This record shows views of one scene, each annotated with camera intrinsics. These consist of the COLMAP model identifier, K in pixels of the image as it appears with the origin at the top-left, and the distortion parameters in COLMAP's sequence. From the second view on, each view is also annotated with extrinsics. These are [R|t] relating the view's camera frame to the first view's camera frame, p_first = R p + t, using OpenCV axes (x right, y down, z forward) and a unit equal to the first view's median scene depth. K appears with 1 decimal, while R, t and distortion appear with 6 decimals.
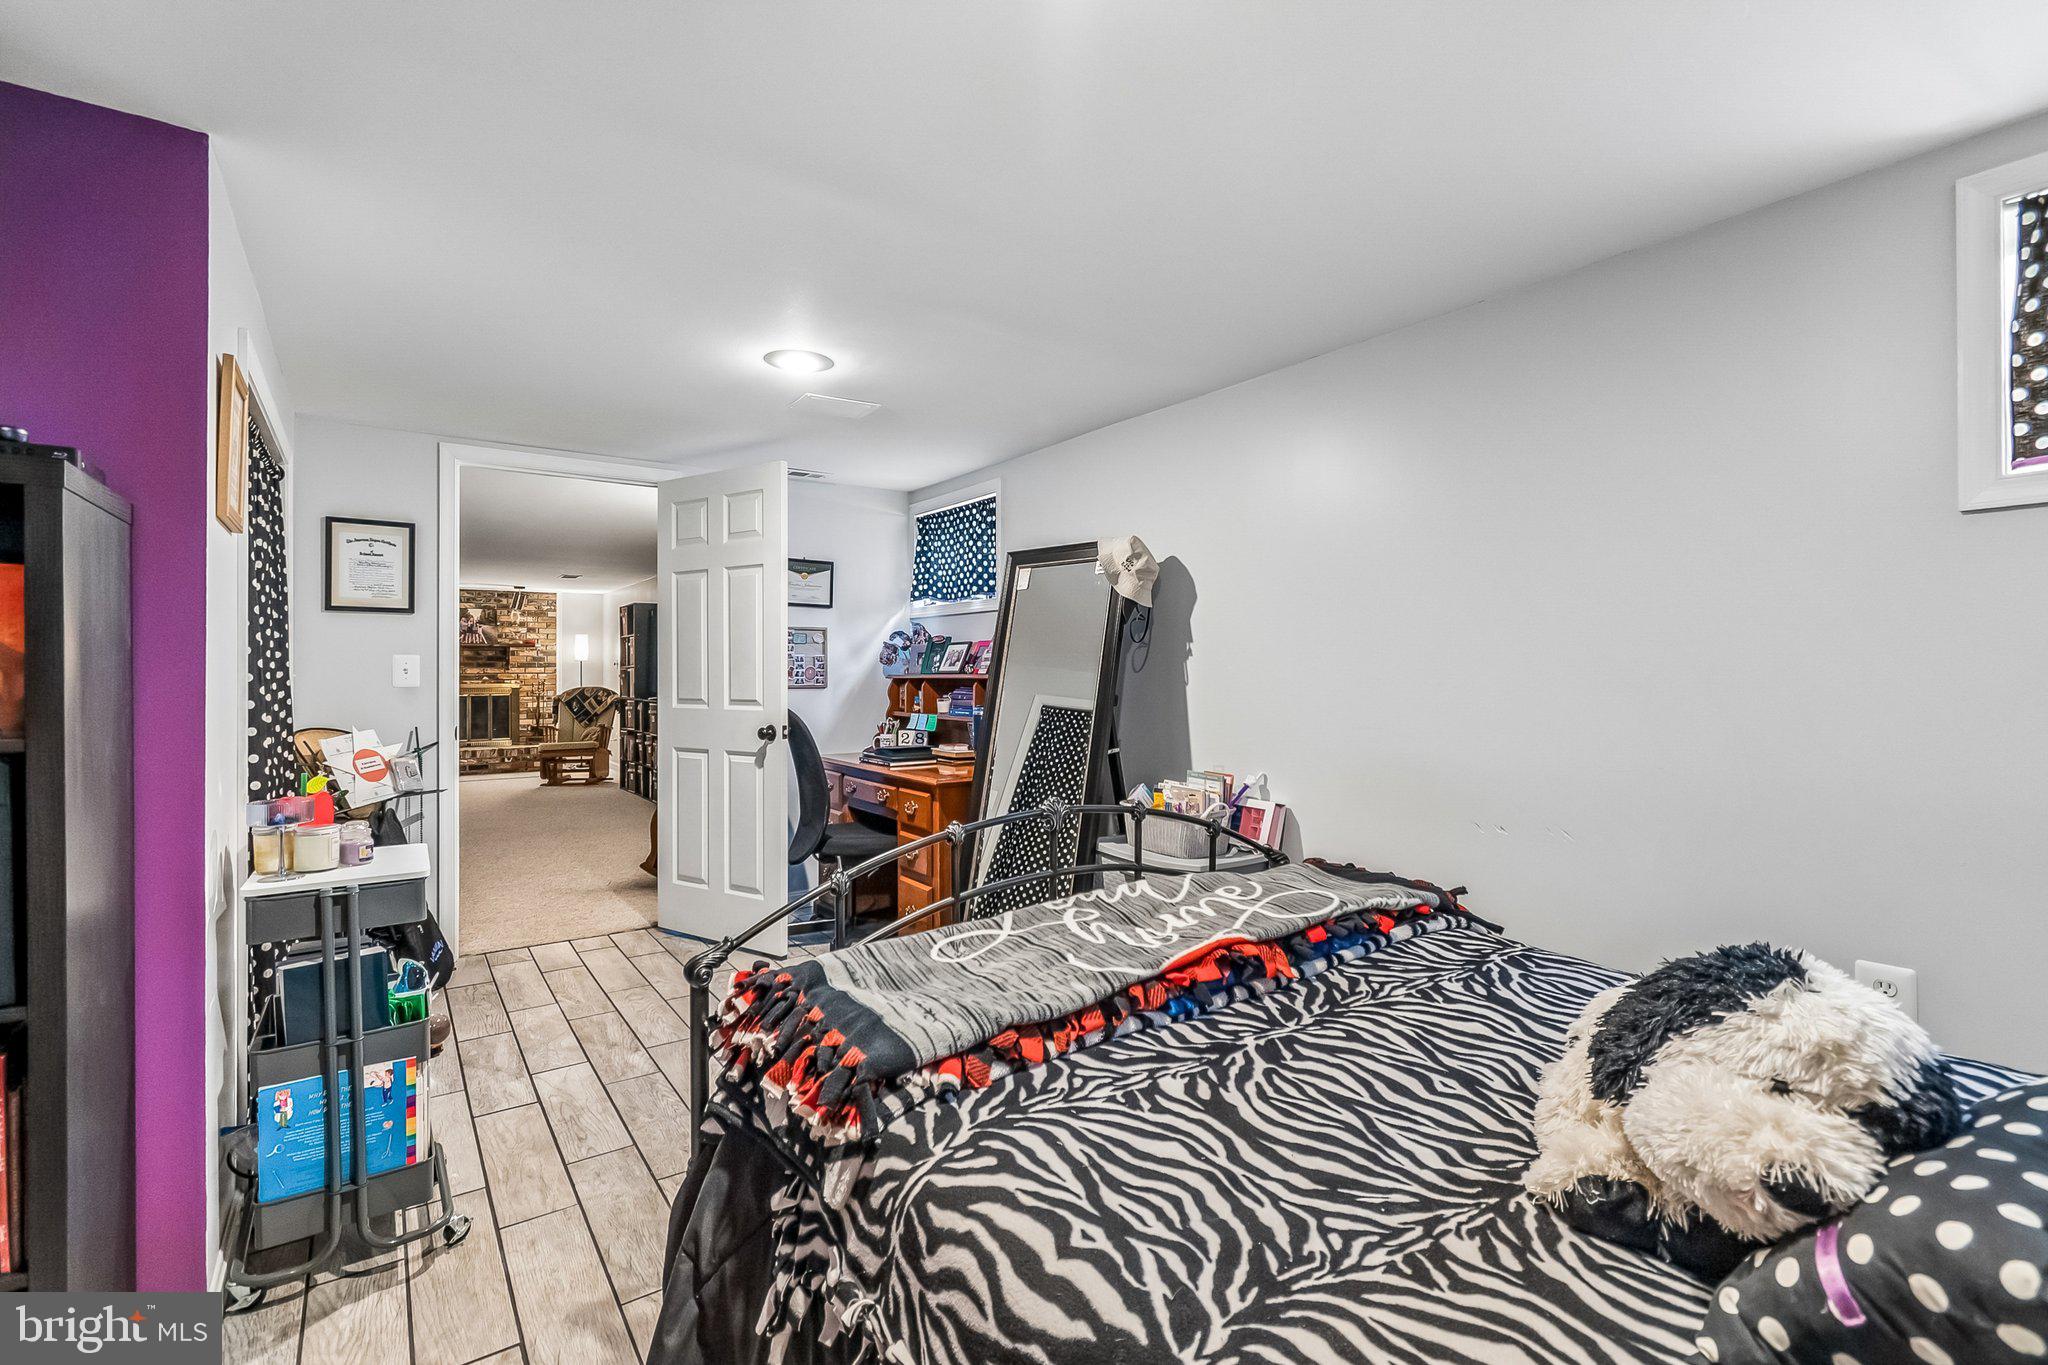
lens RADIAL K [[913.3, 0, 1036.0], [0, 913.3, 668.8], [0, 0, 1]] dist [0.013019, -0.007287]
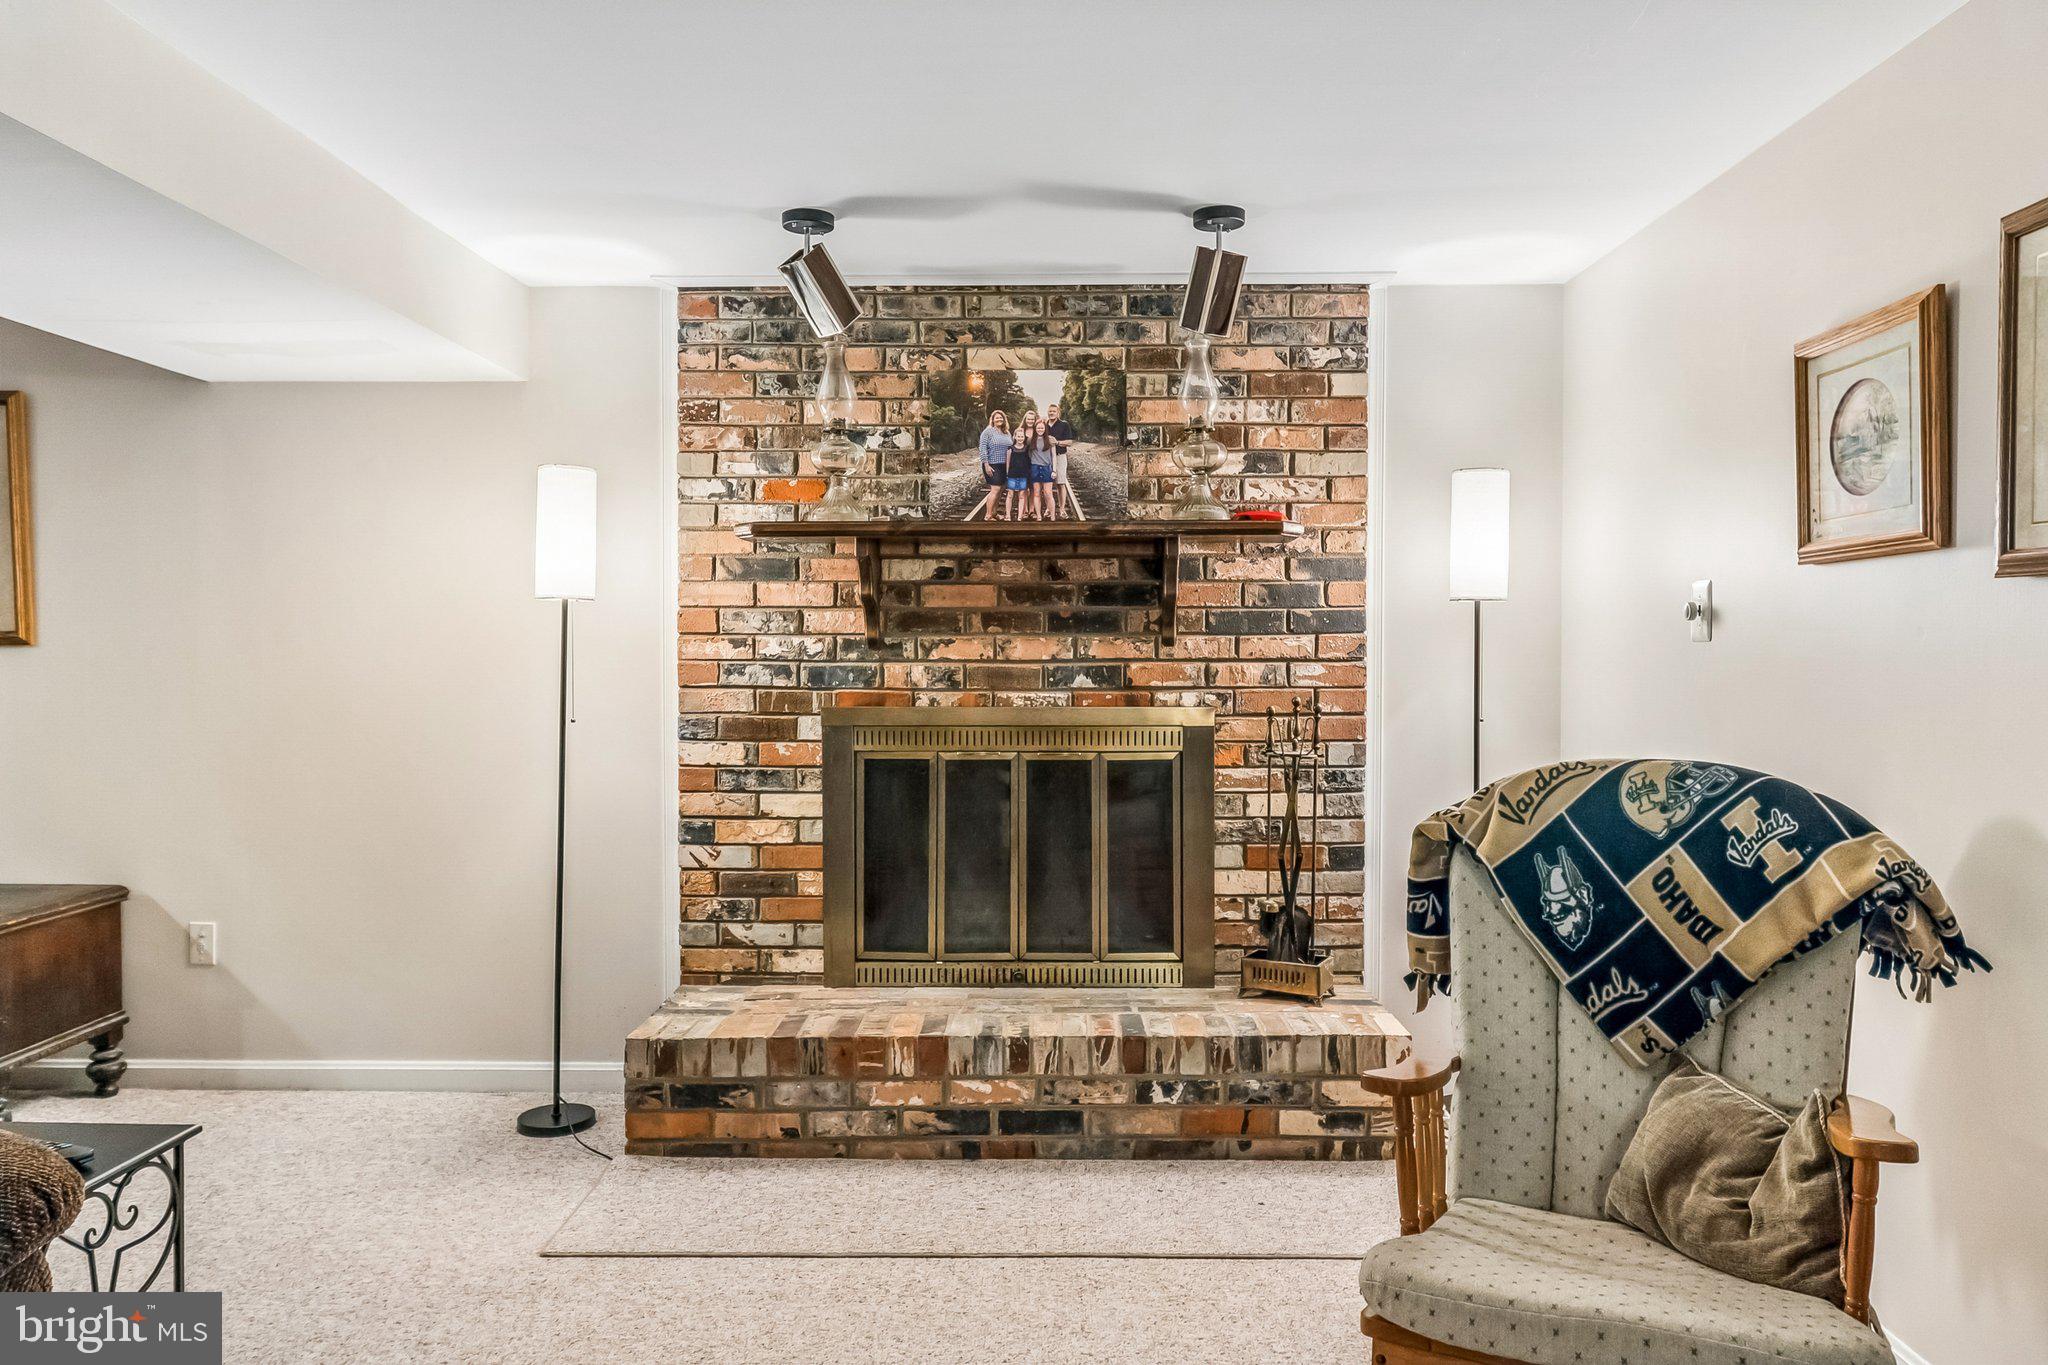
lens RADIAL K [[1362.7, 0, 1024.0], [0, 1362.7, 682.5], [0, 0, 1]] dist [0.000433, 0.000024]
pose [[0.801531, 0.018056, -0.597680, -0.408504], [-0.000359, 0.999558, 0.029716, 0.000555], [0.597952, -0.023604, 0.801184, 0.717130]]
